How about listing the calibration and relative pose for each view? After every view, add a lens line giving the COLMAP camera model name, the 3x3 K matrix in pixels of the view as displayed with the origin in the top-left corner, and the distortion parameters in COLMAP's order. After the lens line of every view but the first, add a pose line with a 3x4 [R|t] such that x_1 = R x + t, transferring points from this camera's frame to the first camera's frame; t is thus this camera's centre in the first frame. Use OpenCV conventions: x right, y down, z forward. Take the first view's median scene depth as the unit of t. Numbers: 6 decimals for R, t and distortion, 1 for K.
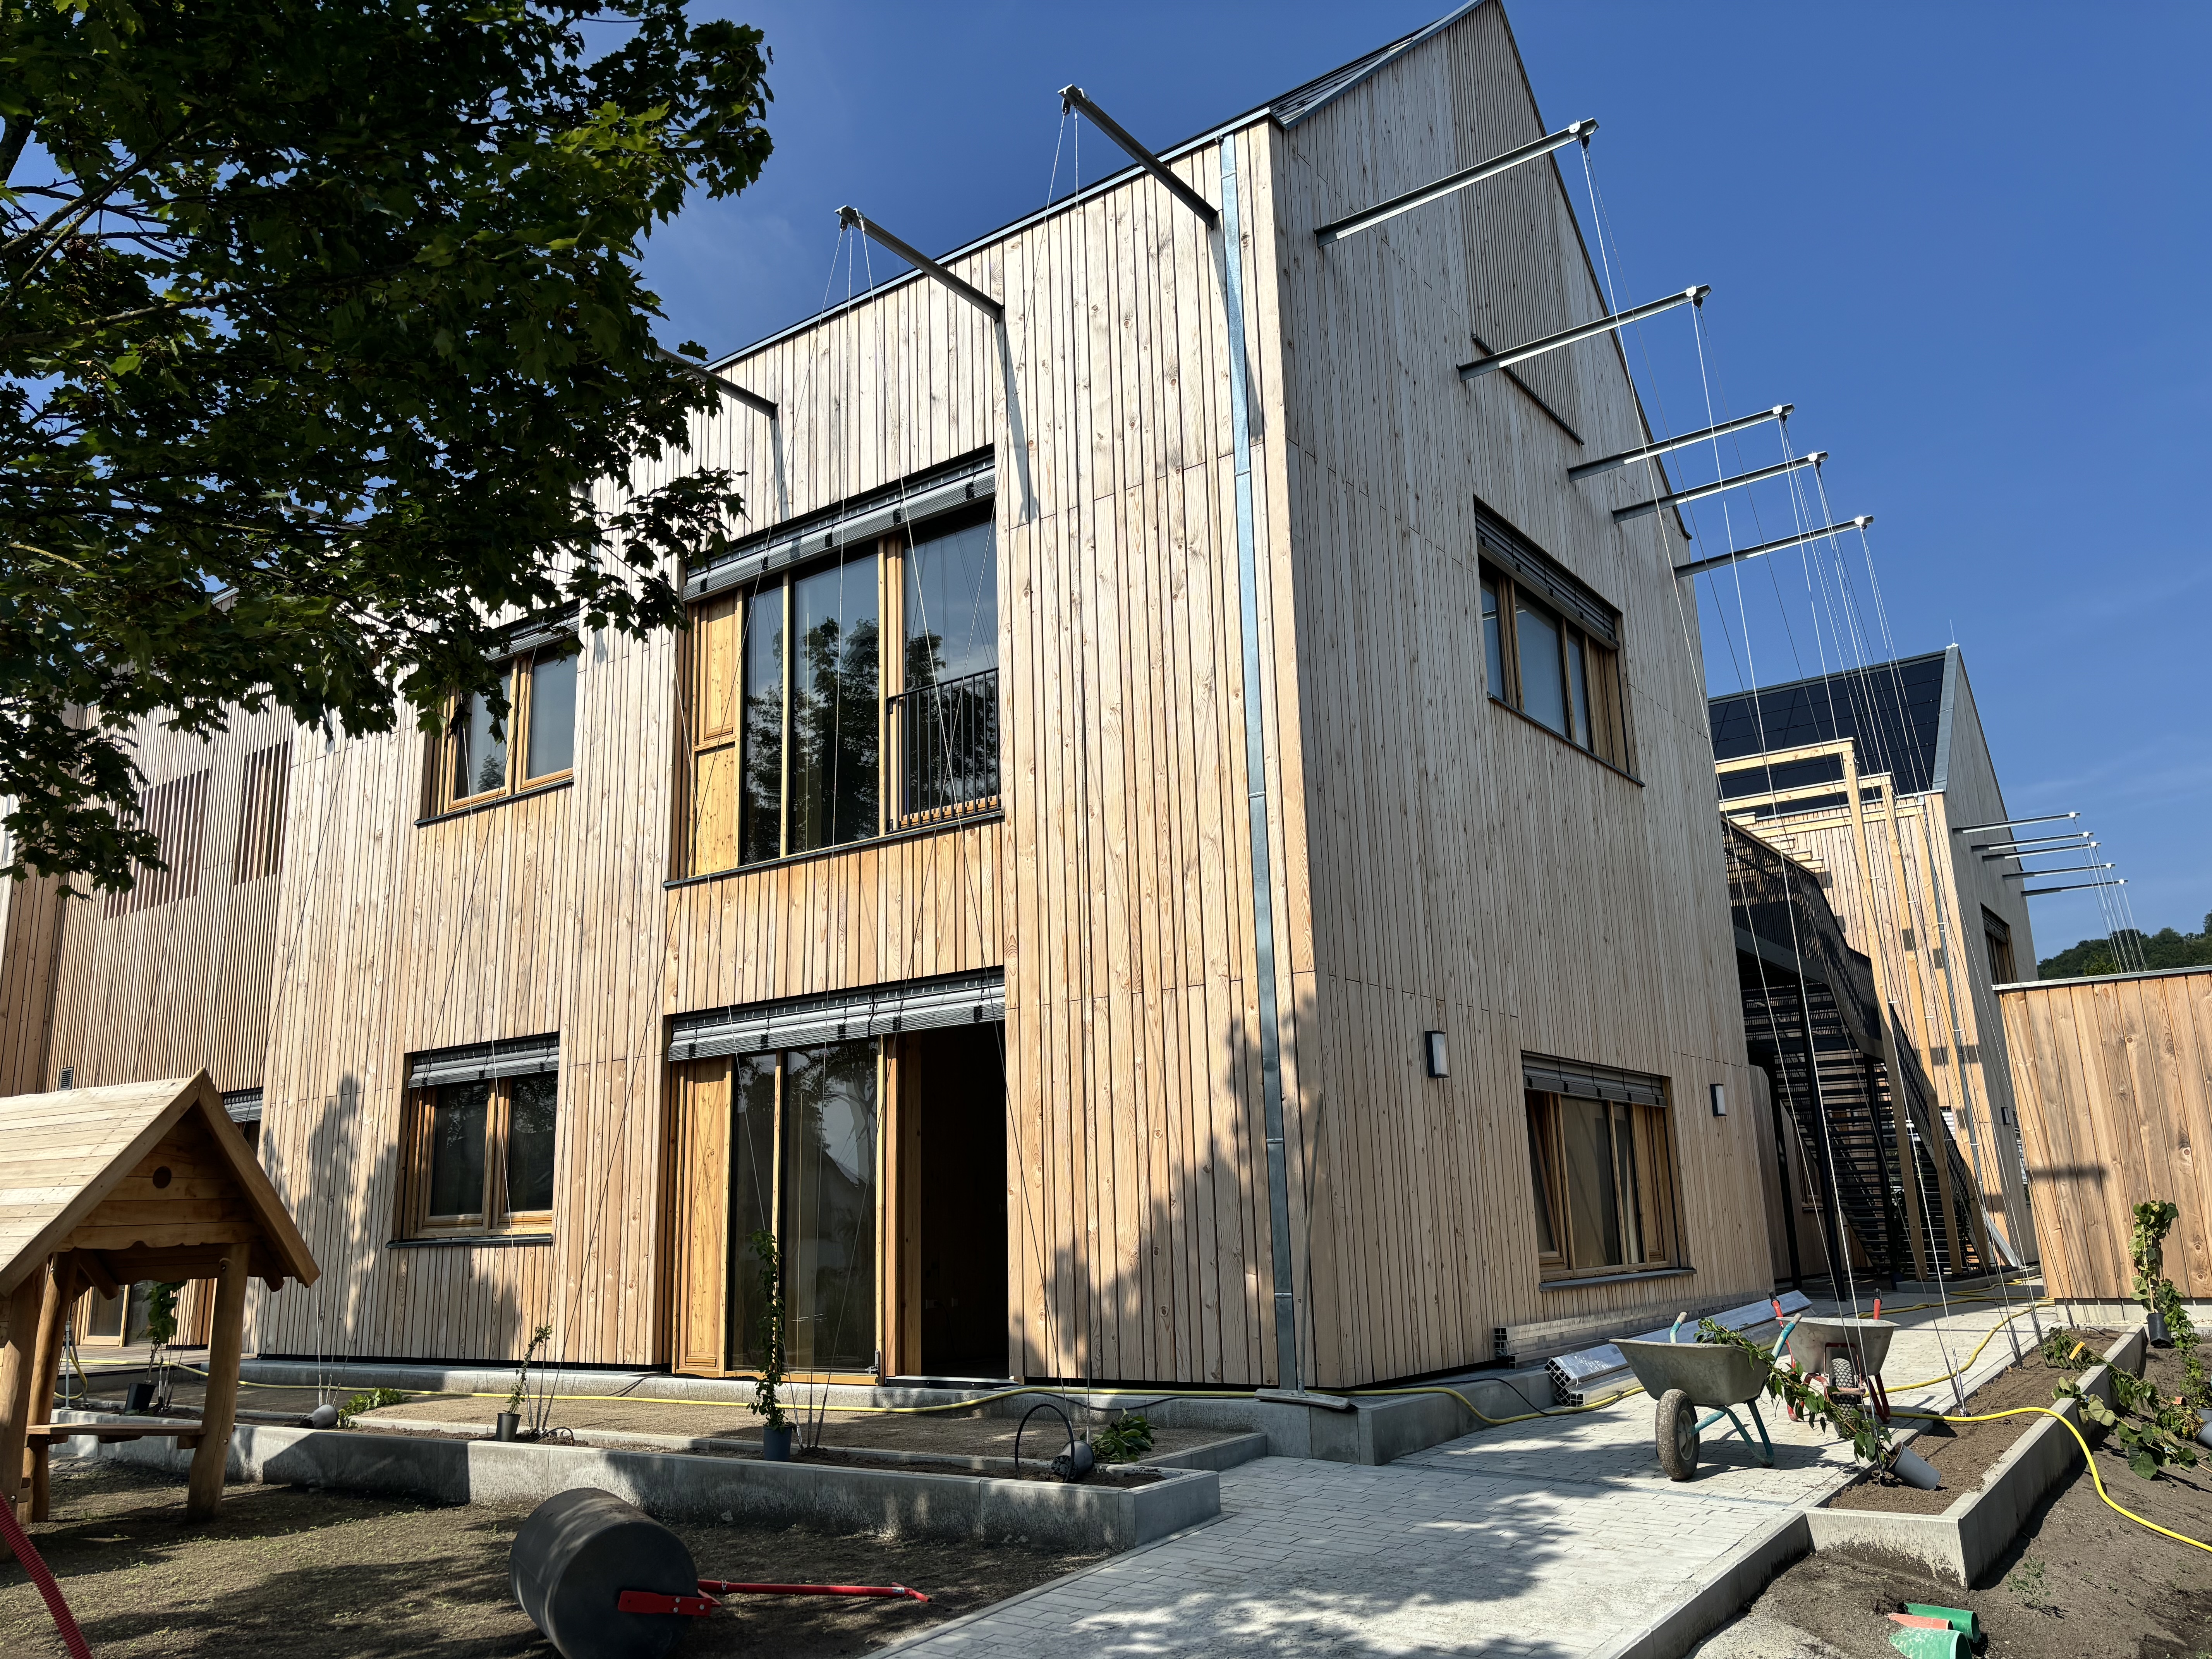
lens RADIAL K [[1691.6, 0, 1106.0], [0, 1691.6, 829.5], [0, 0, 1]] dist [0.091603, -0.102438]
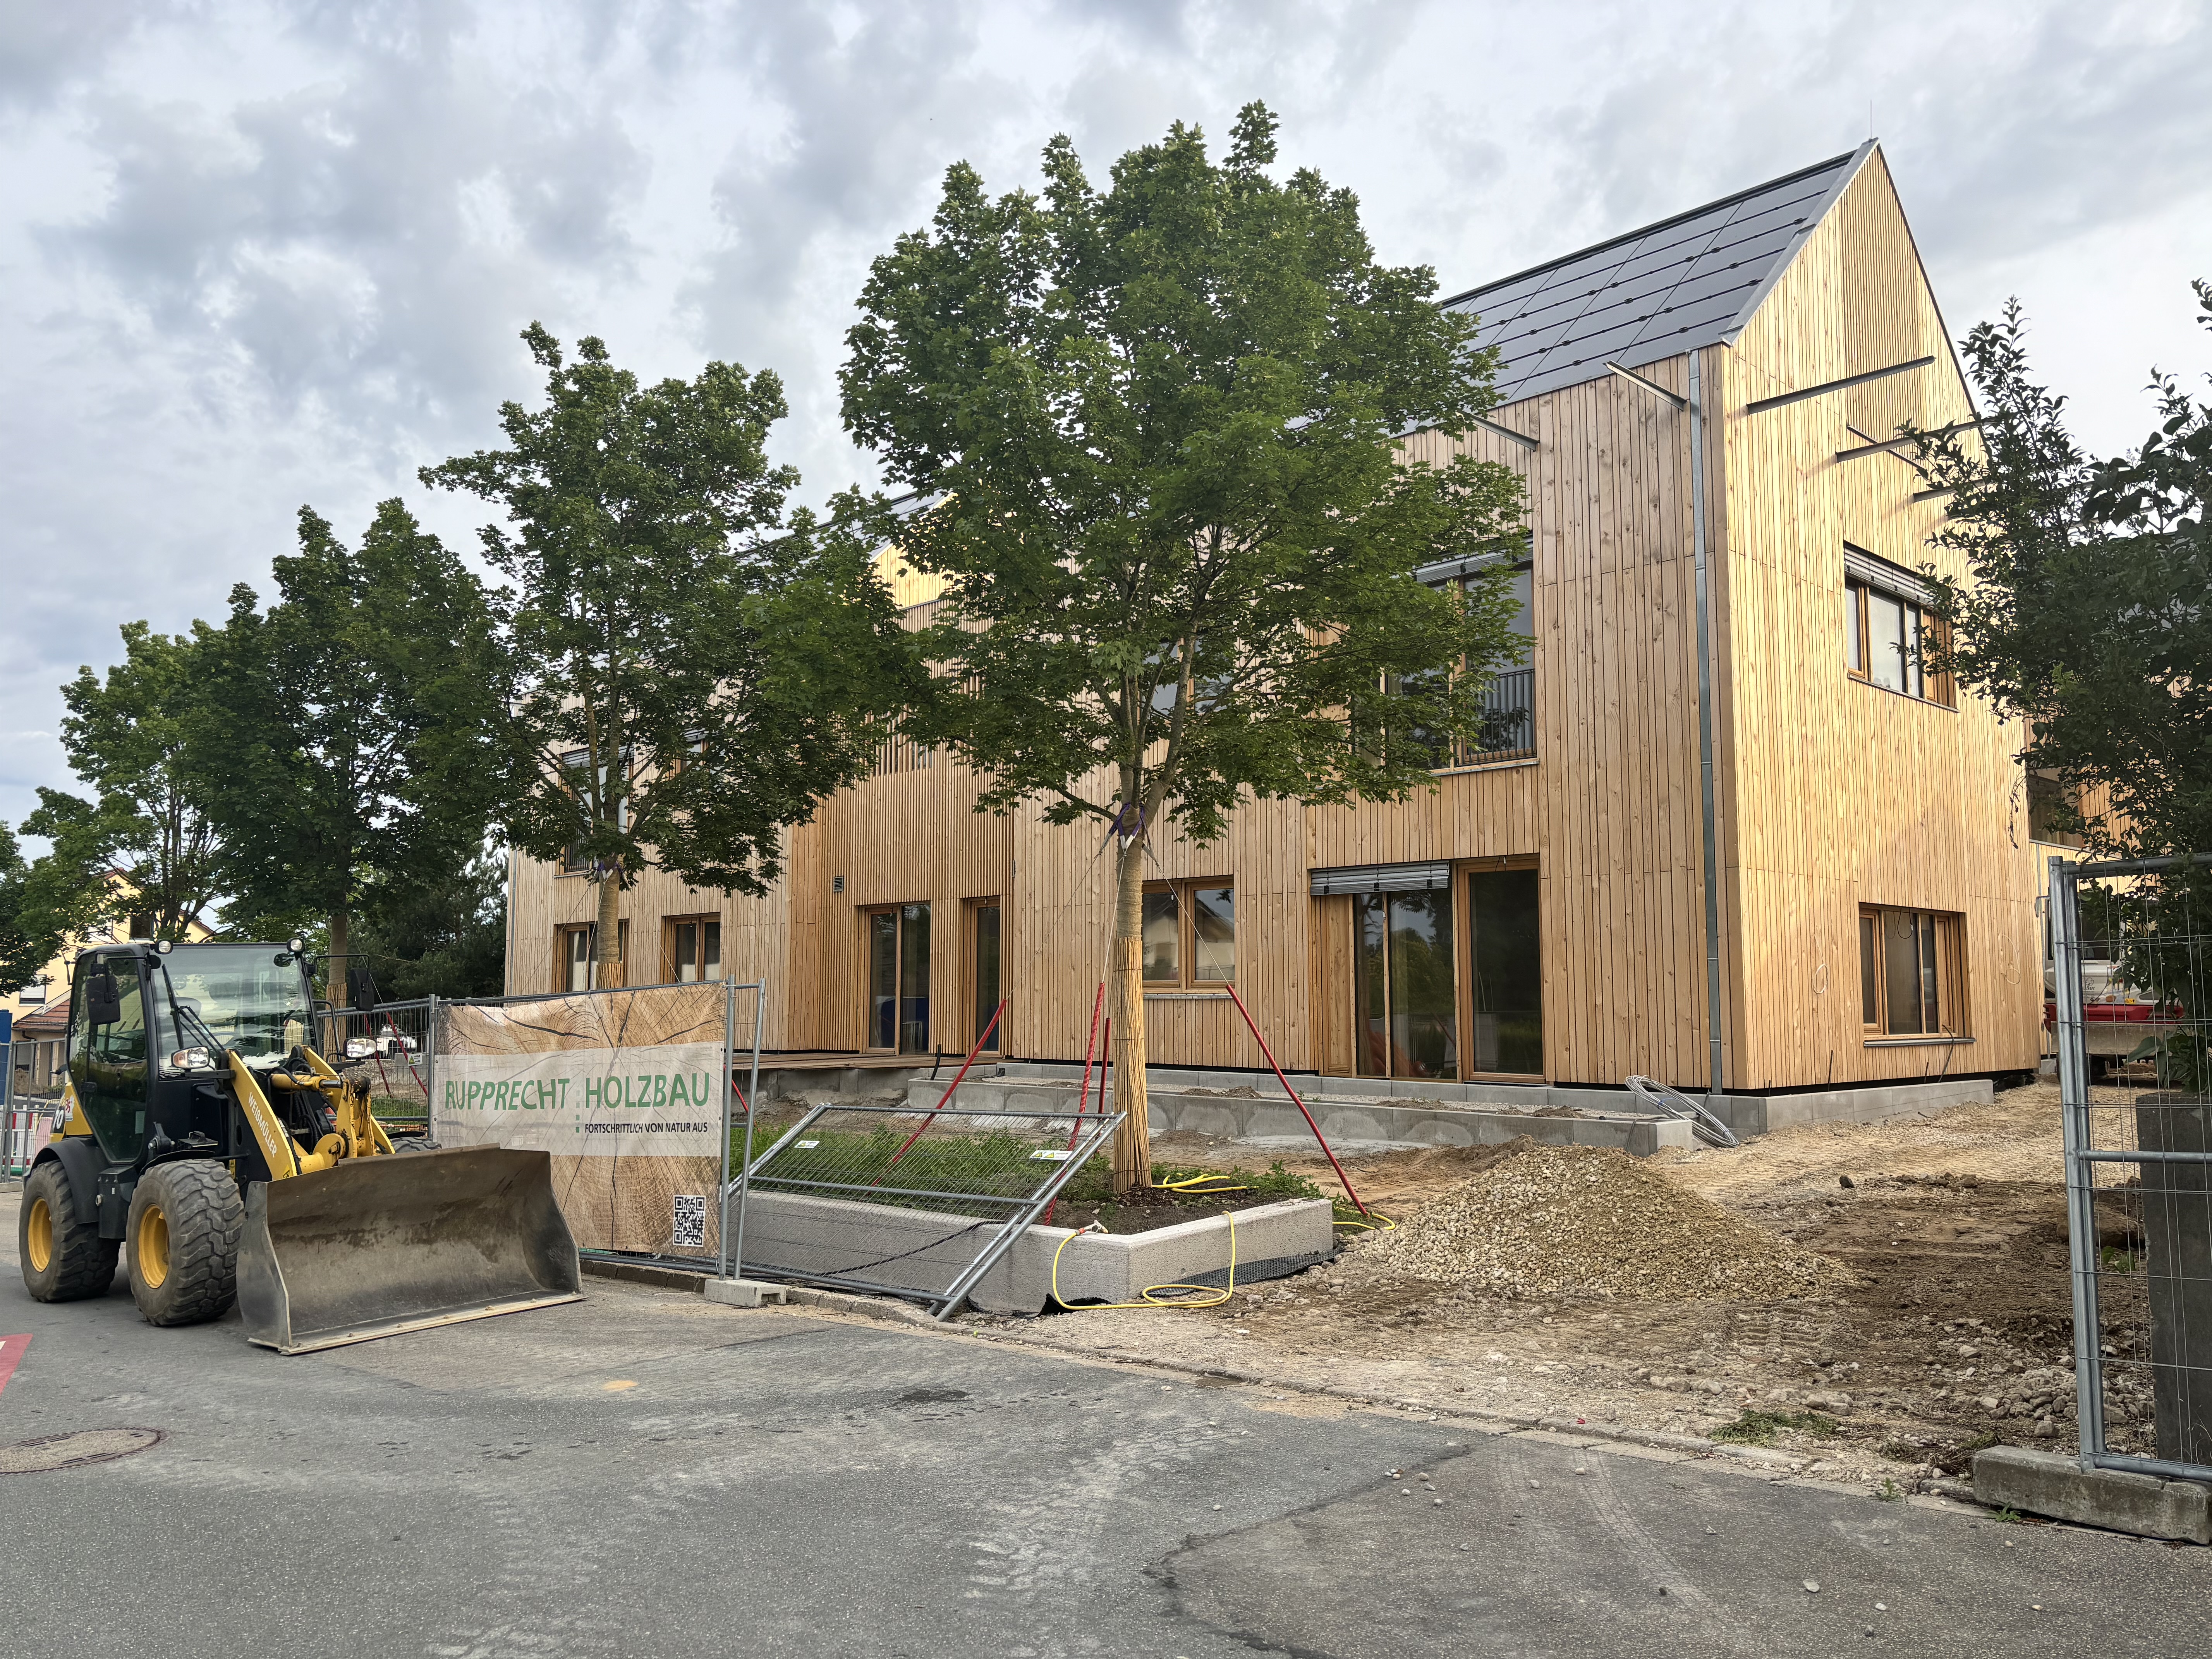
lens RADIAL K [[1697.8, 0, 1106.0], [0, 1697.8, 829.5], [0, 0, 1]] dist [0.038766, -0.100538]
pose [[0.983844, 0.010514, -0.178719, -0.180550], [0.014073, 0.990643, 0.135750, -0.176848], [0.178474, -0.136072, 0.974490, -0.728385]]
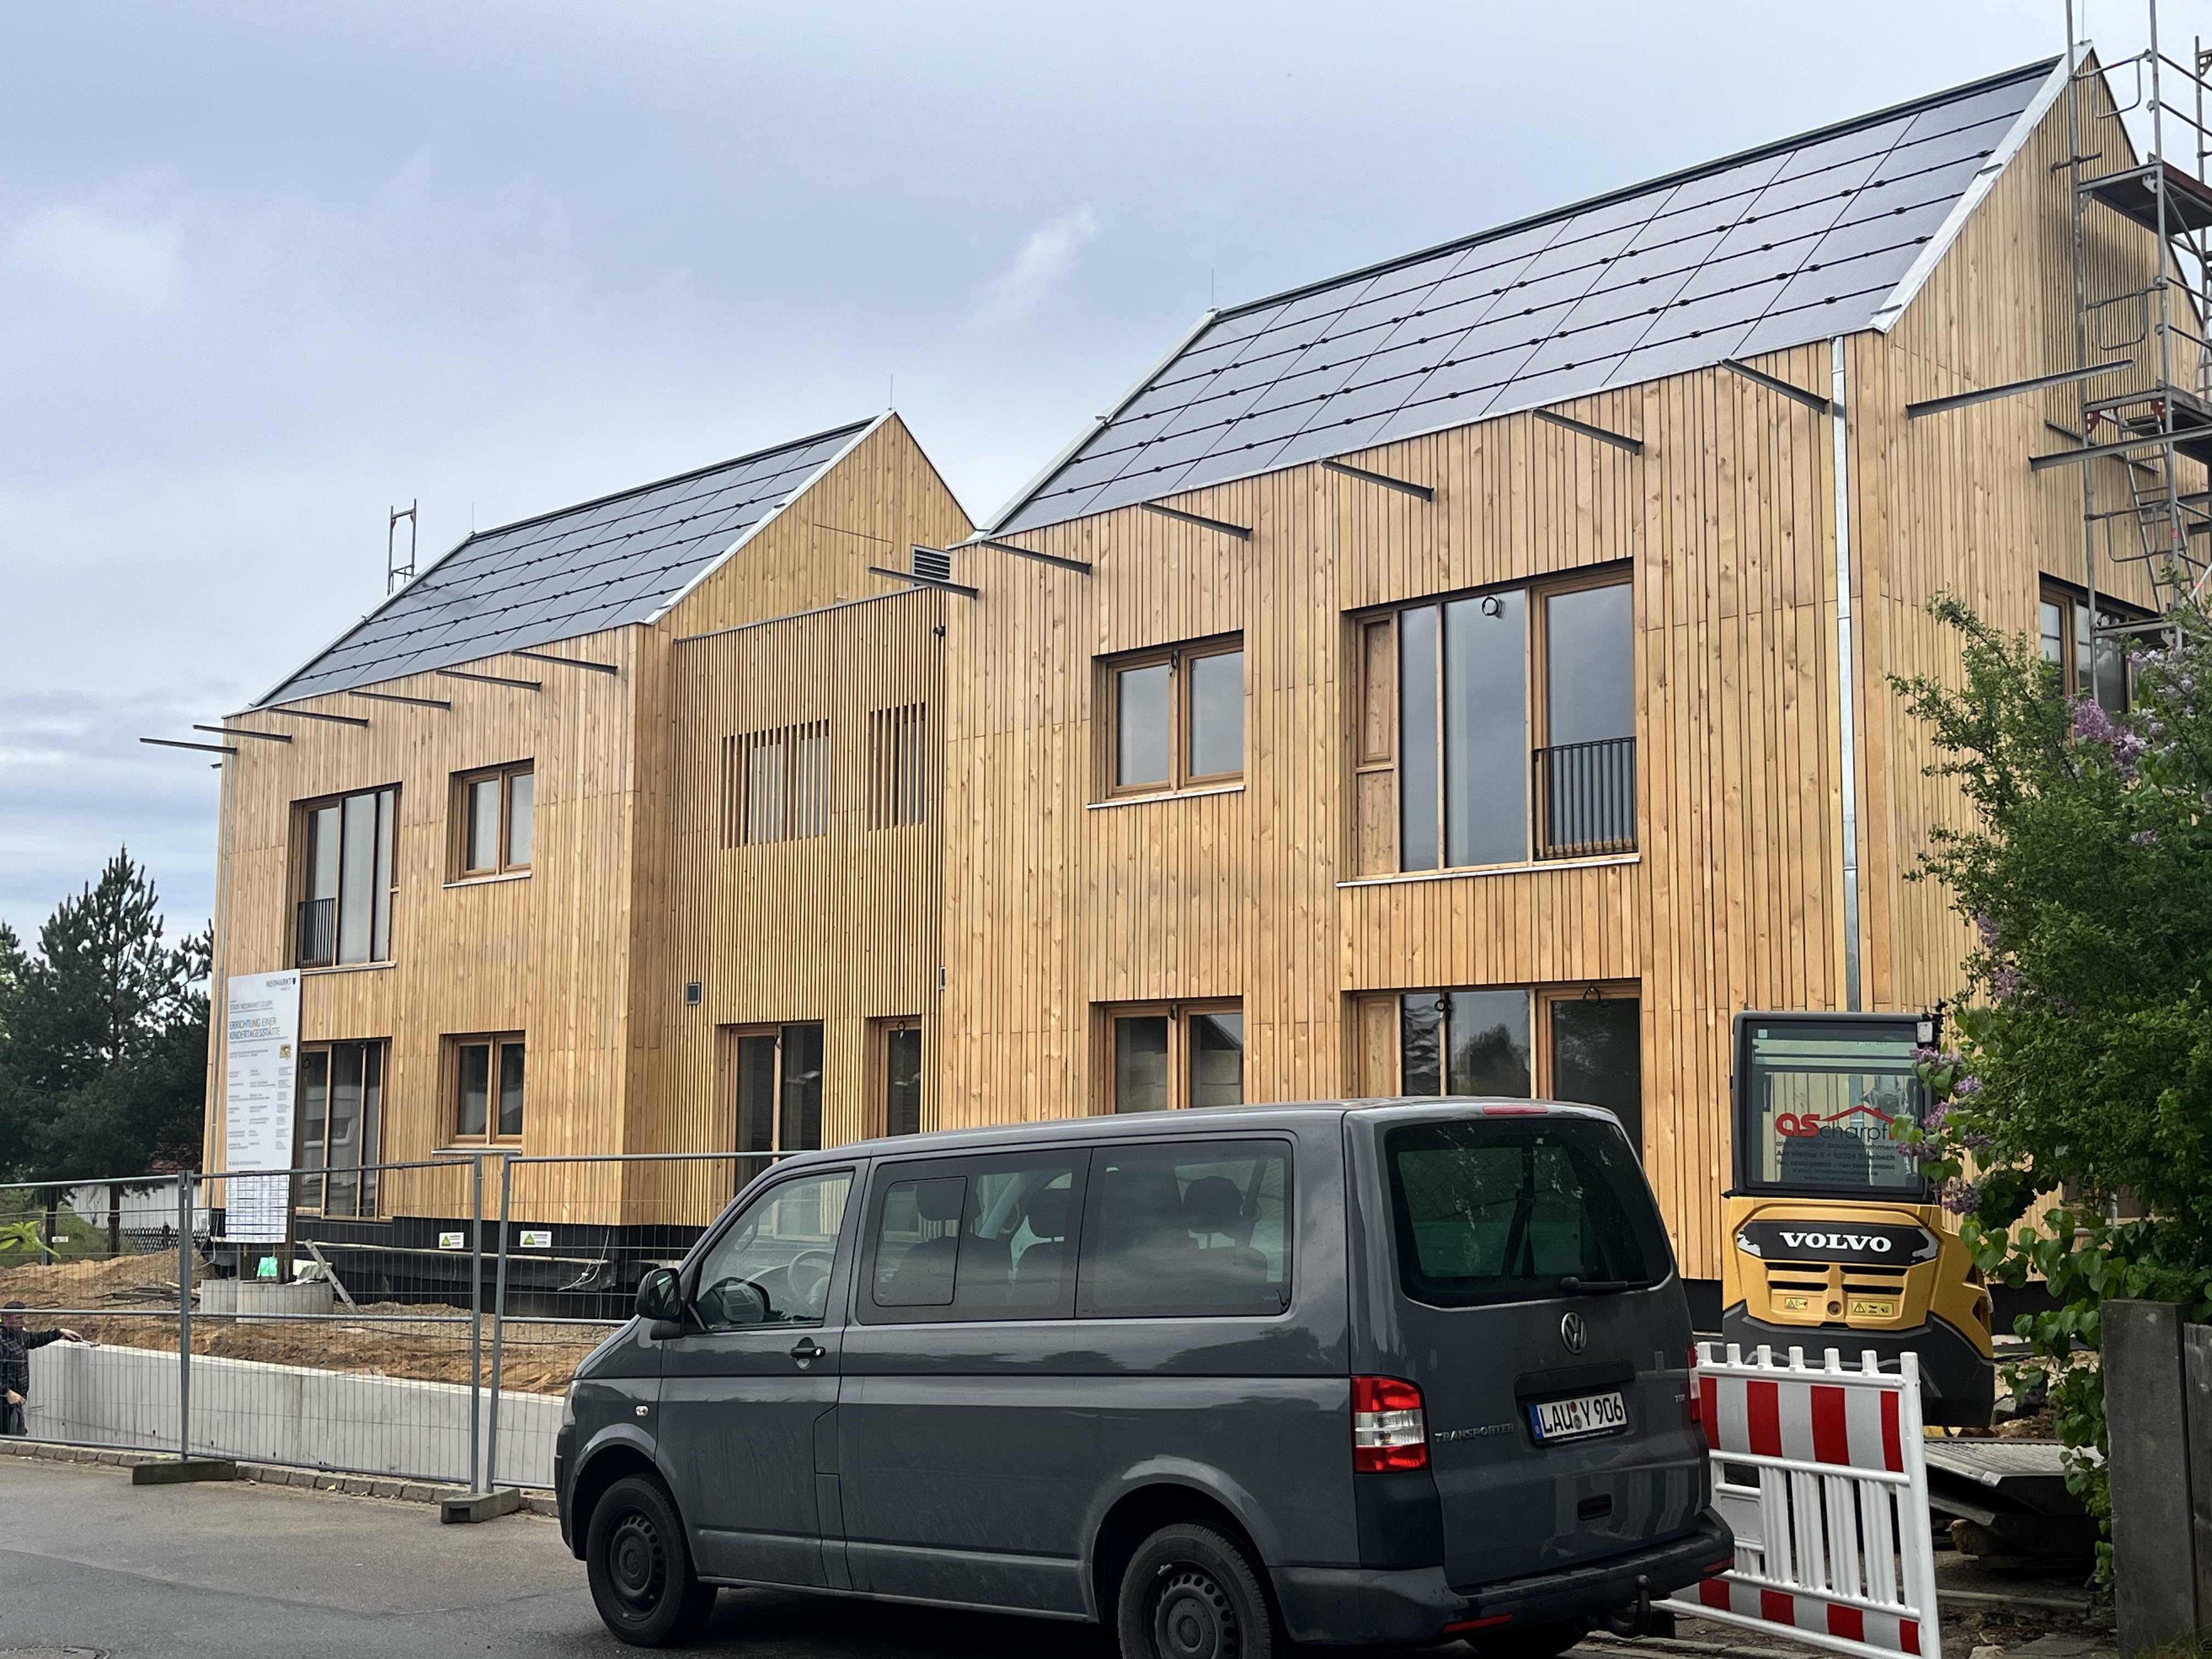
lens RADIAL K [[2550.0, 0, 1106.7], [0, 2550.0, 864.5], [0, 0, 1]] dist [0.029732, -0.005172]
pose [[0.987527, 0.014508, -0.156782, -0.157006], [0.005949, 0.991597, 0.129232, -0.258244], [0.157339, -0.128553, 0.979142, -0.968038]]
